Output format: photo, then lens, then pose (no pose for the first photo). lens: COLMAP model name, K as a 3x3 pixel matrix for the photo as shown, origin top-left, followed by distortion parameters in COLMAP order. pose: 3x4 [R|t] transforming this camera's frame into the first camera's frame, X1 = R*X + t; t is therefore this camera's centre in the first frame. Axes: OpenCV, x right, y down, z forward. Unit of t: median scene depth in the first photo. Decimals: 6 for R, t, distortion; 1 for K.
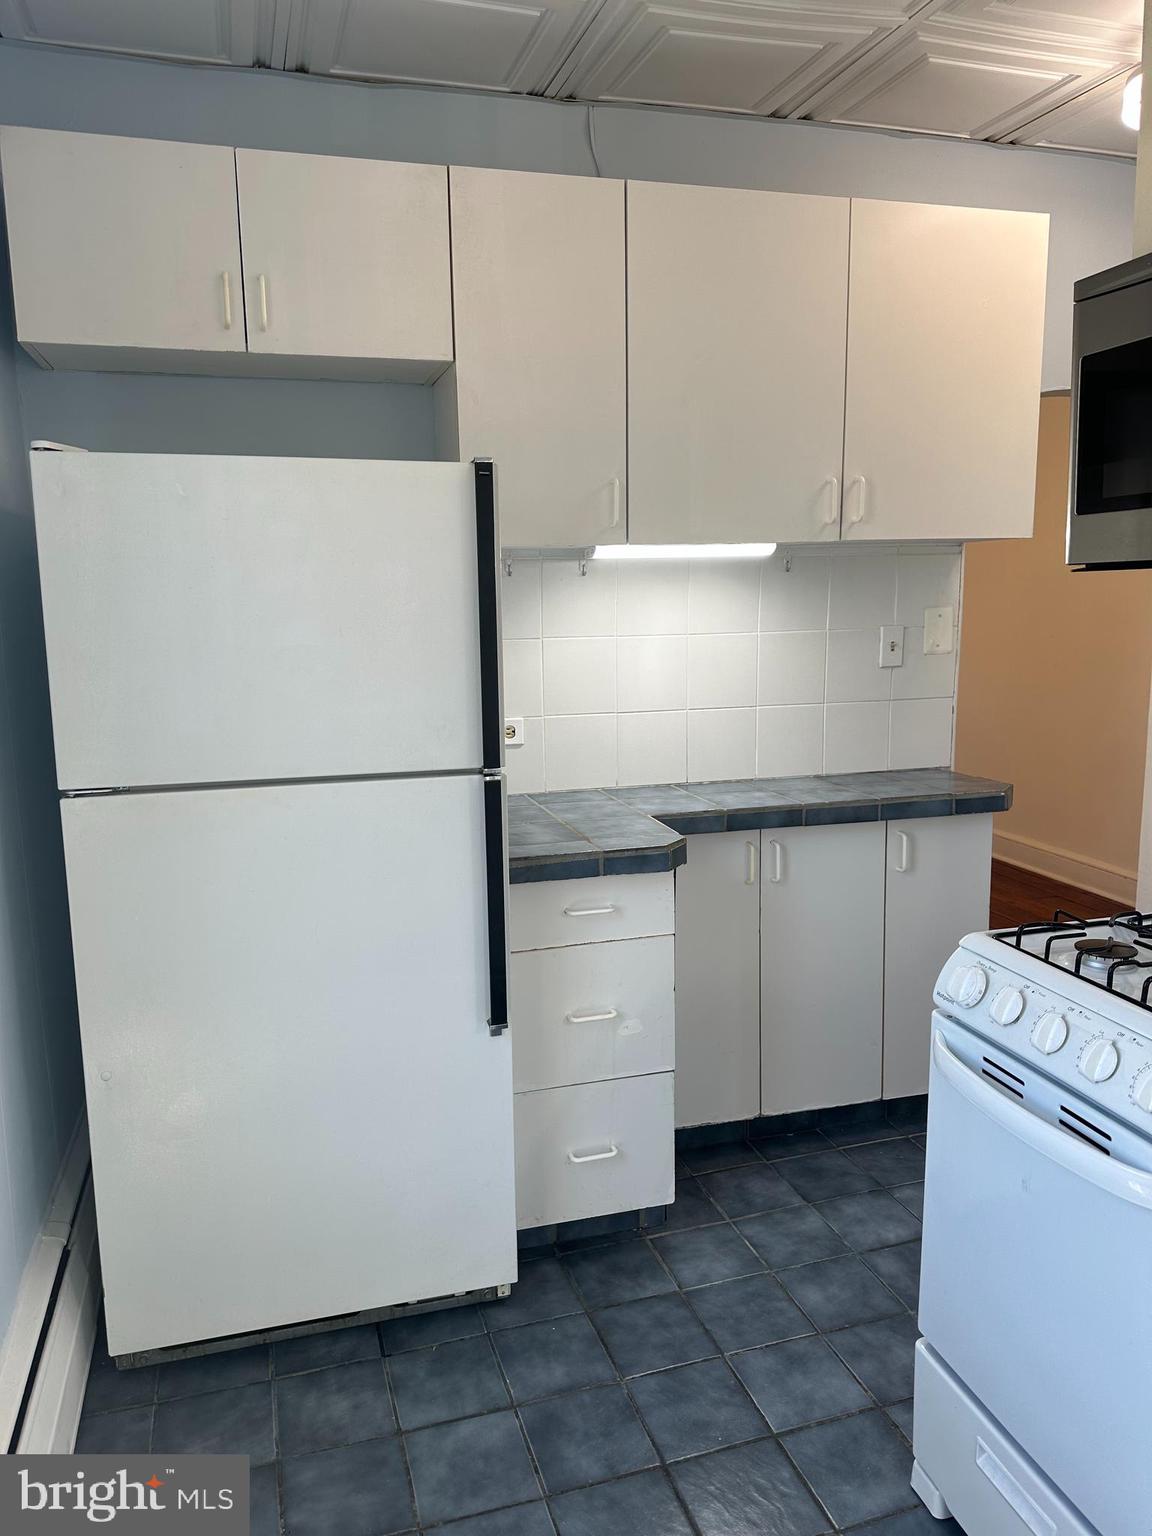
lens RADIAL K [[1081.8, 0, 572.1], [0, 1081.8, 769.5], [0, 0, 1]] dist [0.110542, -0.136795]
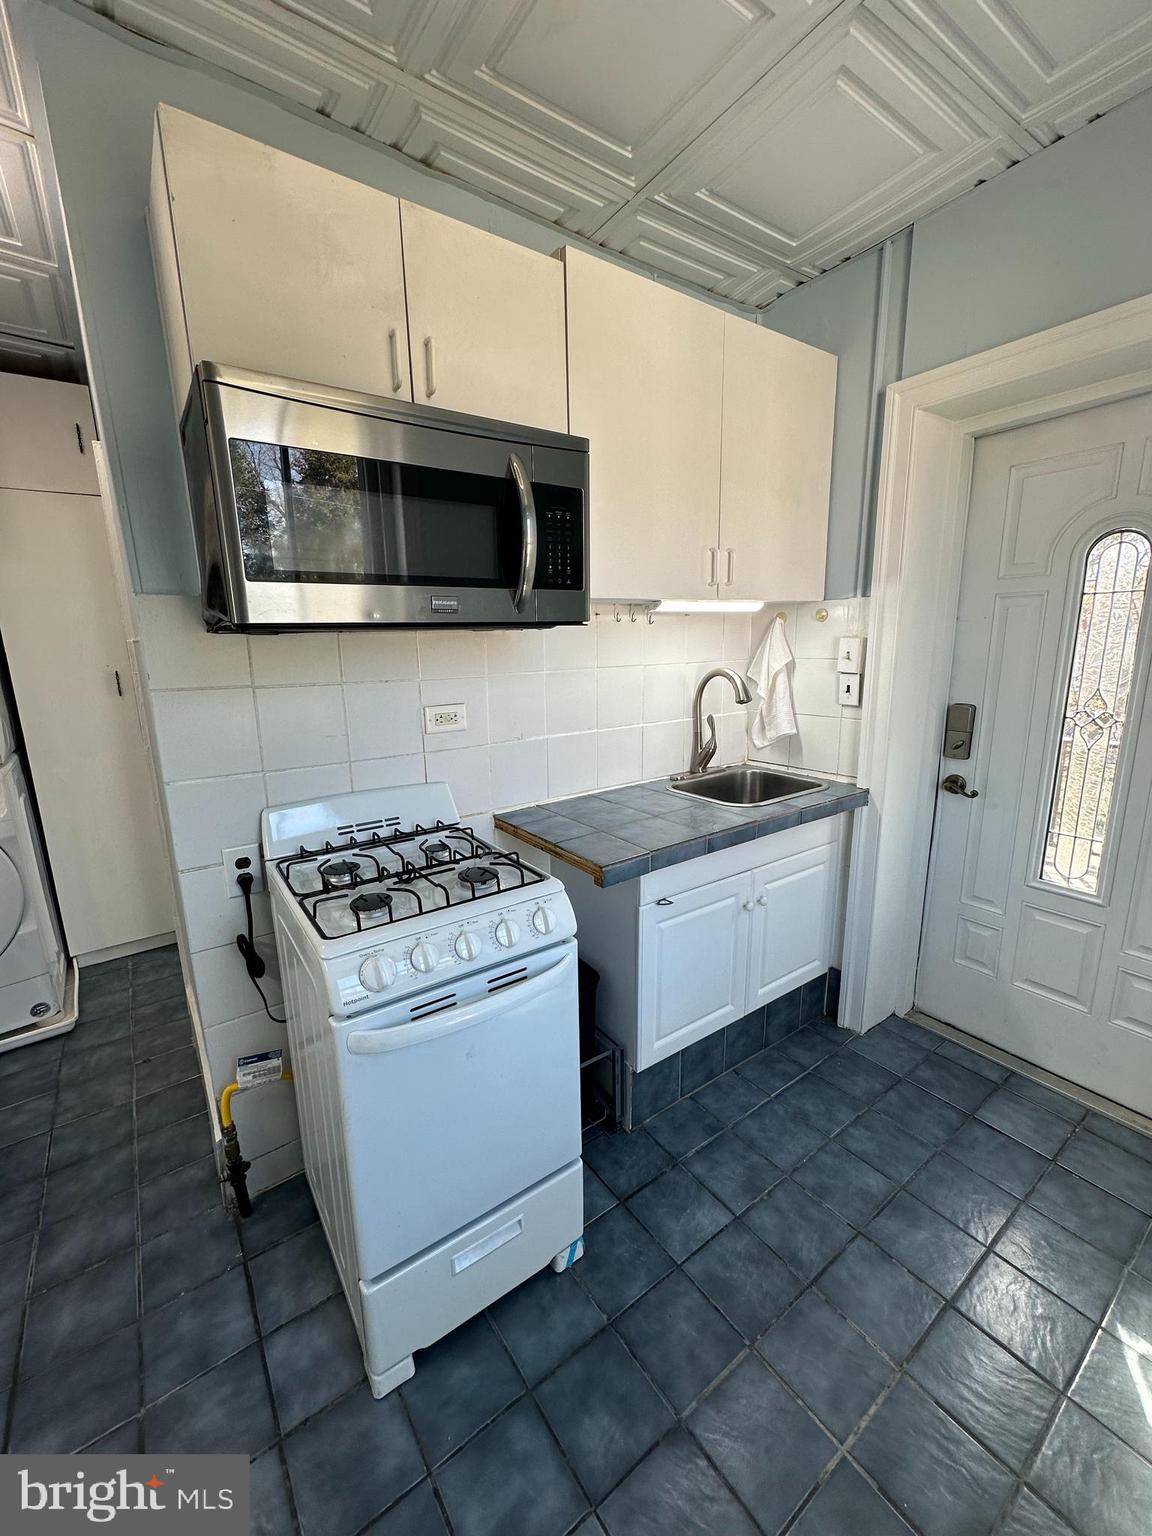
lens RADIAL K [[615.7, 0, 575.0], [0, 615.7, 765.7], [0, 0, 1]] dist [0.015196, -0.000120]
pose [[-0.307535, -0.179285, 0.934494, -0.283038], [0.183429, 0.952499, 0.243105, -0.139791], [-0.933689, 0.246176, -0.260041, 0.843454]]
